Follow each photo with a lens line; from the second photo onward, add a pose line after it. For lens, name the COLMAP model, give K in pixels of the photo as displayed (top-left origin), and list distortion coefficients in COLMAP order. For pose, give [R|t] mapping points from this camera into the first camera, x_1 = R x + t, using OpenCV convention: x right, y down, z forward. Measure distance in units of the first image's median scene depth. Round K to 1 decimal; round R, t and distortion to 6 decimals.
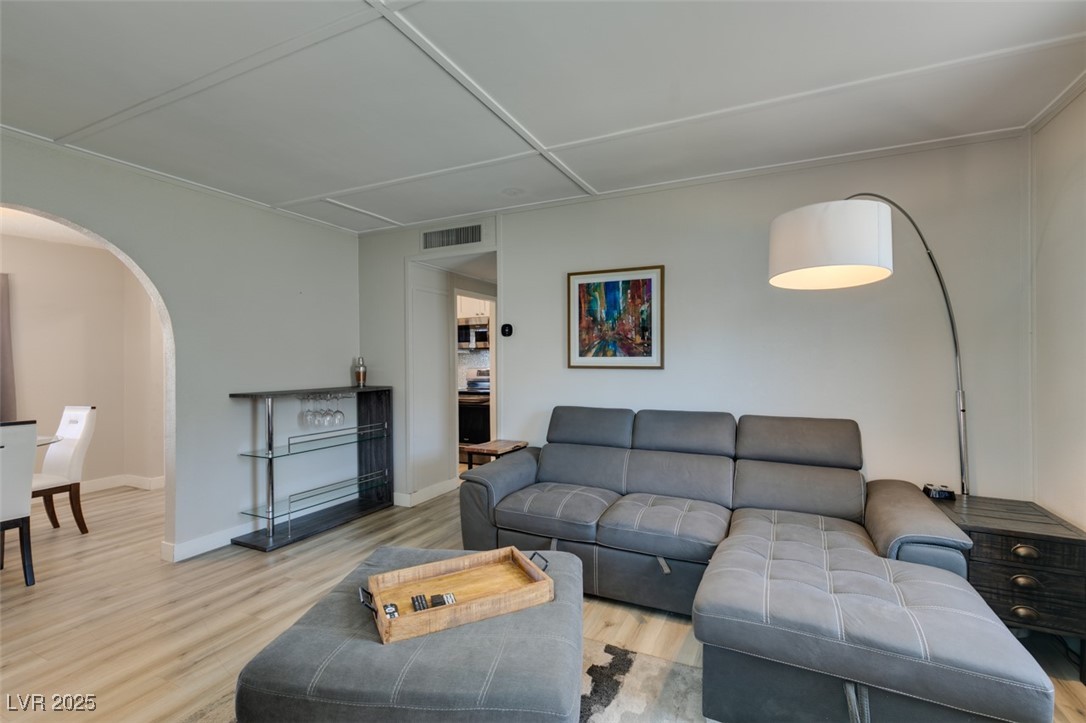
lens RADIAL K [[485.6, 0, 546.4], [0, 485.6, 360.8], [0, 0, 1]] dist [0.006549, -0.002718]
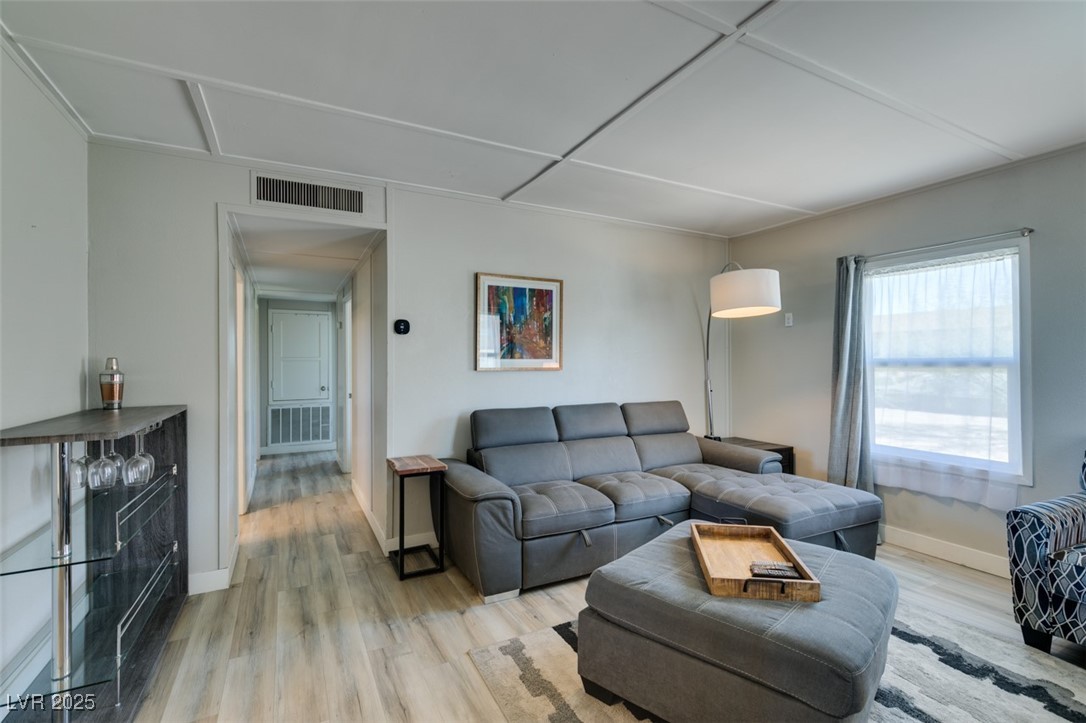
lens RADIAL K [[485.6, 0, 541.8], [0, 485.6, 359.9], [0, 0, 1]] dist [0.006549, -0.002718]
pose [[0.600892, 0.003382, 0.799323, -0.684214], [0.003052, 0.999974, -0.006525, 0.000661], [-0.799324, 0.006361, 0.600866, 0.332822]]
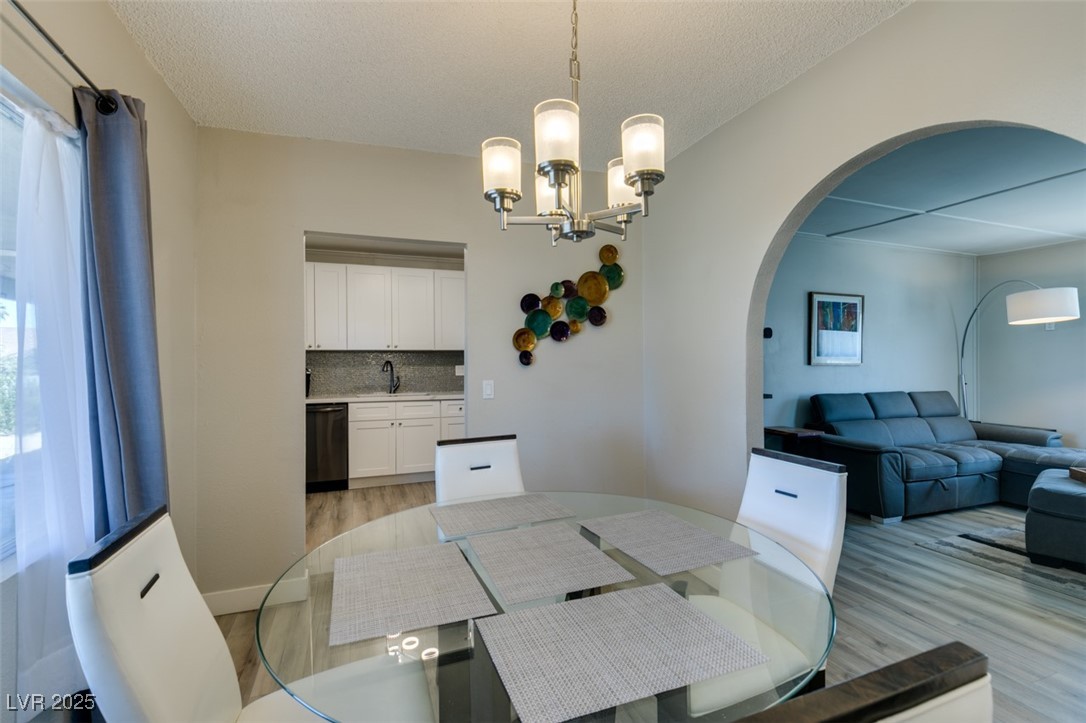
lens RADIAL K [[485.6, 0, 544.6], [0, 485.6, 358.9], [0, 0, 1]] dist [0.006549, -0.002718]
pose [[0.694939, 0.006931, 0.719035, -1.453936], [-0.001403, 0.999965, -0.008282, 0.011450], [-0.719067, 0.004747, 0.694924, 0.641609]]
